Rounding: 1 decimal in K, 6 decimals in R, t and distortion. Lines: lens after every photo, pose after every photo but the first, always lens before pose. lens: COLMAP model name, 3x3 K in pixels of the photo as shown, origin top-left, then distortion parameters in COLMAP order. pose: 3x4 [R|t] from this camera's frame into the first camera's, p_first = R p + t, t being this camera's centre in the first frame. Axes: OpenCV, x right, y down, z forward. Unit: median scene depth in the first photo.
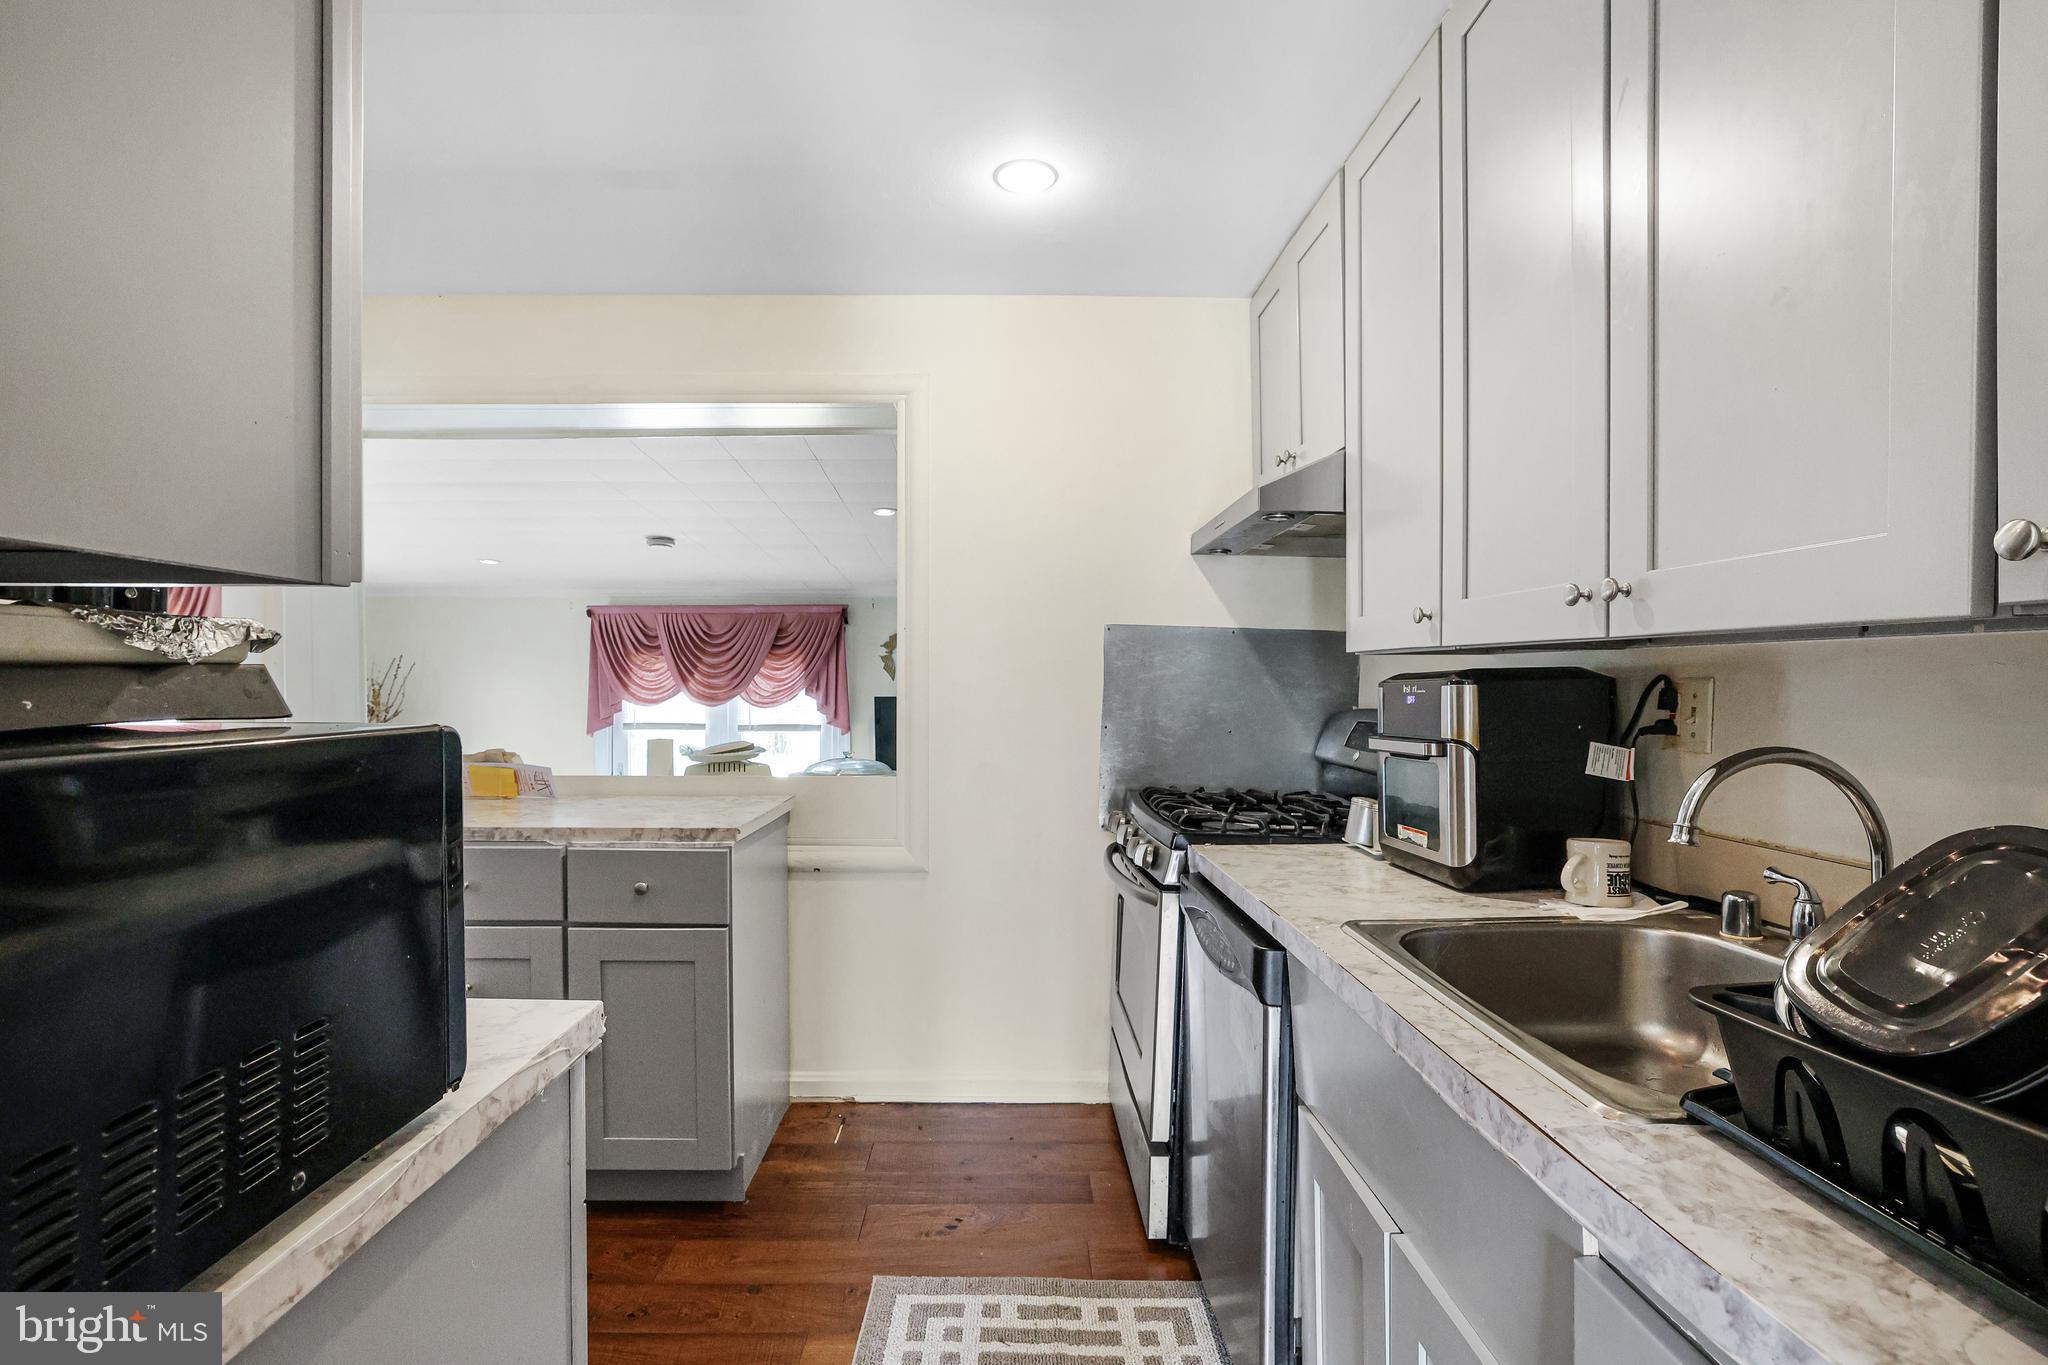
lens RADIAL K [[893.8, 0, 1021.2], [0, 893.8, 671.7], [0, 0, 1]] dist [-0.046954, 0.021677]
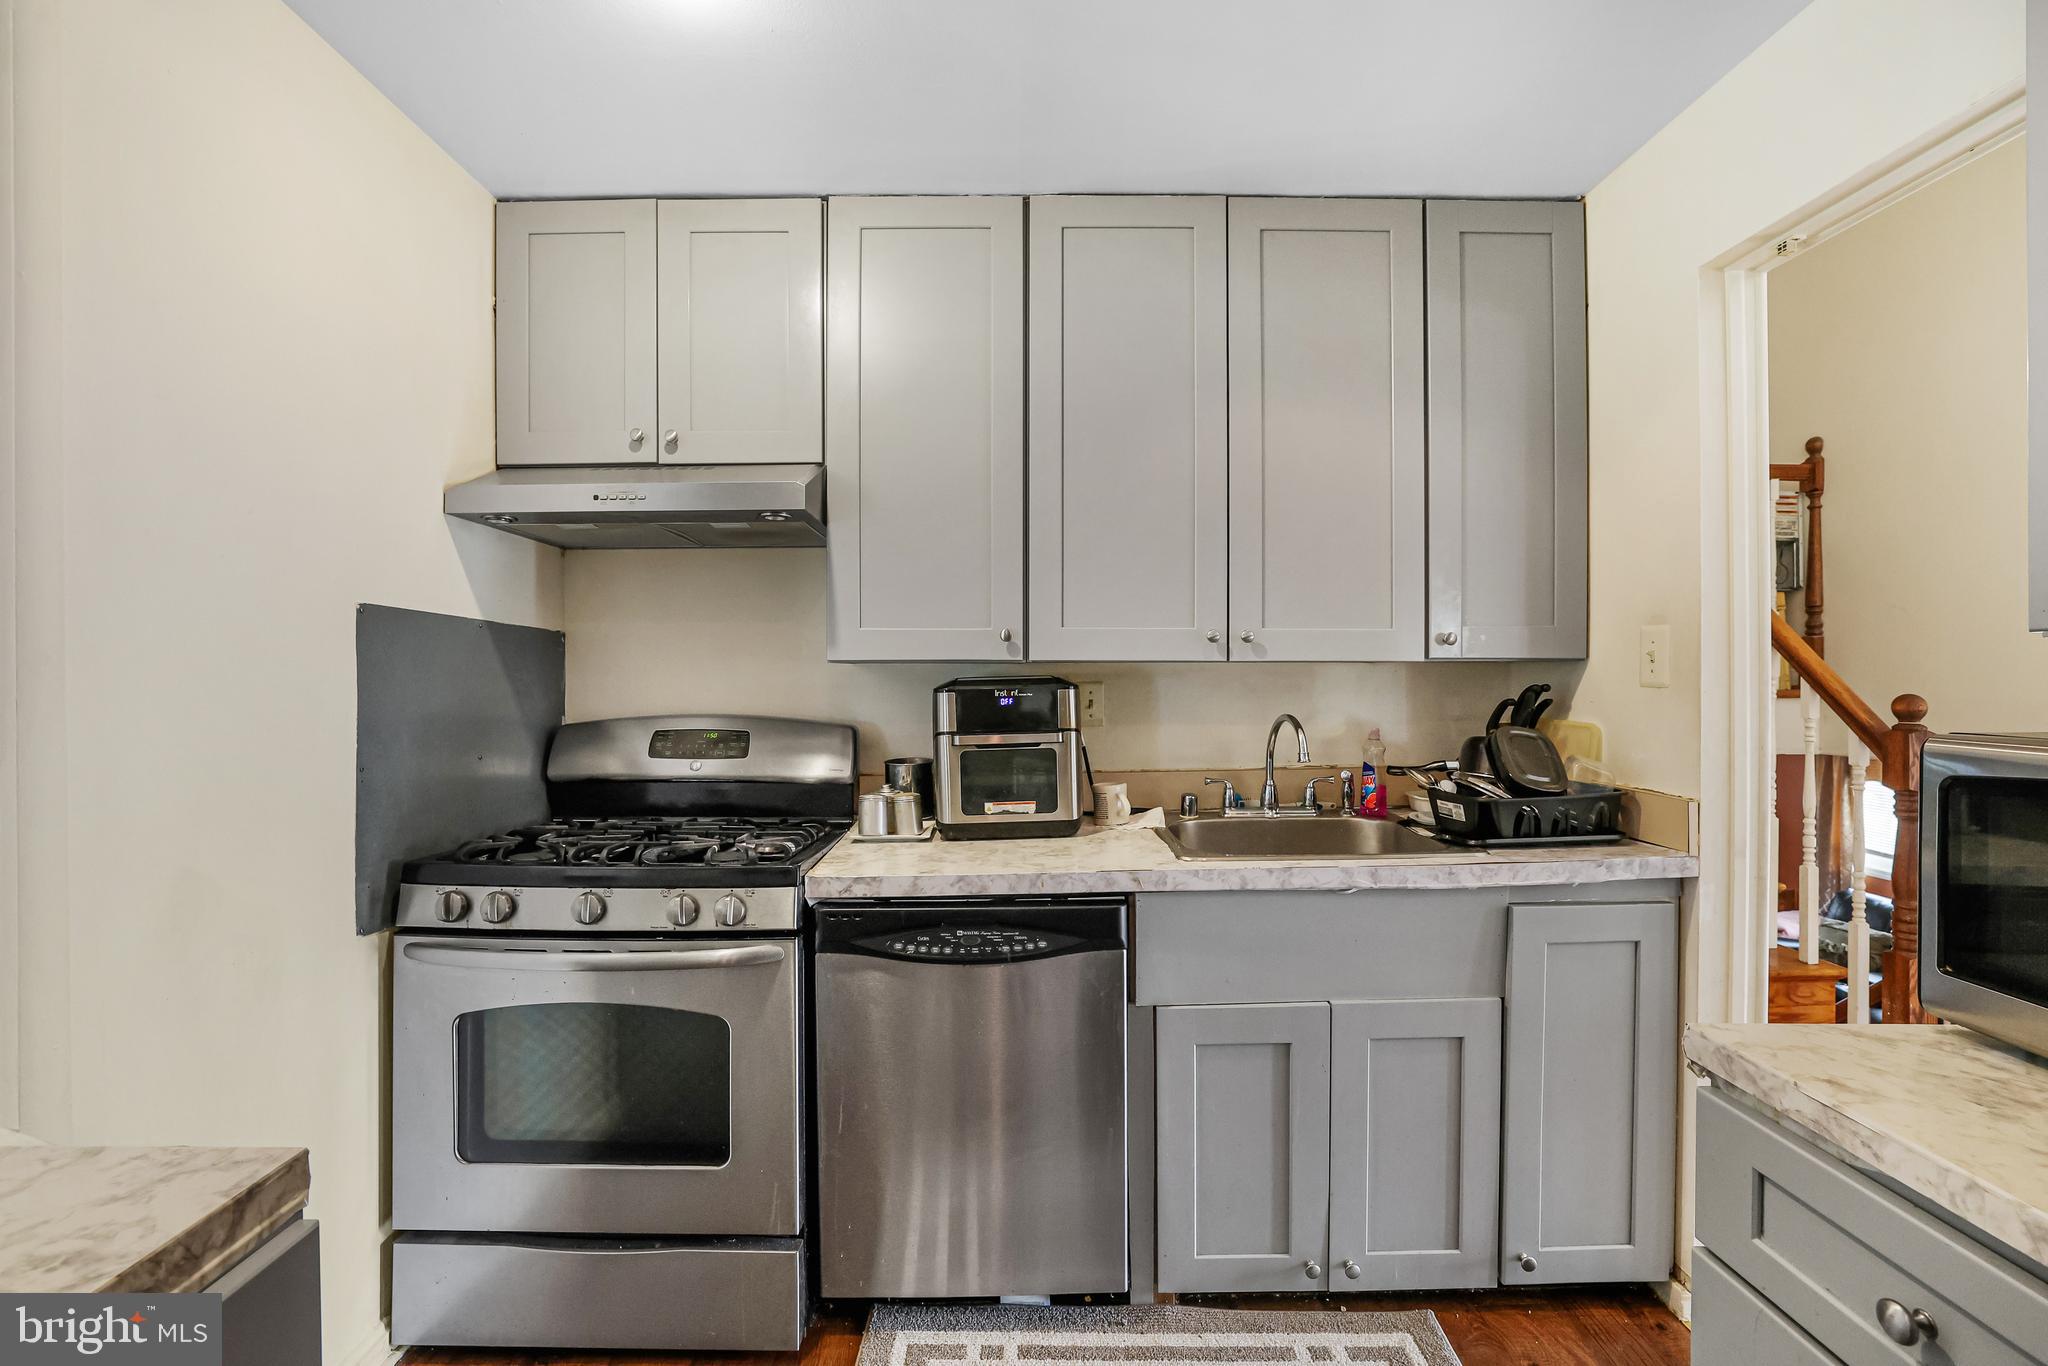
lens RADIAL K [[893.8, 0, 1021.2], [0, 893.8, 672.2], [0, 0, 1]] dist [-0.046954, 0.021677]
pose [[0.006534, -0.002905, 0.999974, -0.503322], [-0.014161, 0.999895, 0.002997, -0.013181], [-0.999878, -0.014180, 0.006492, 0.545292]]
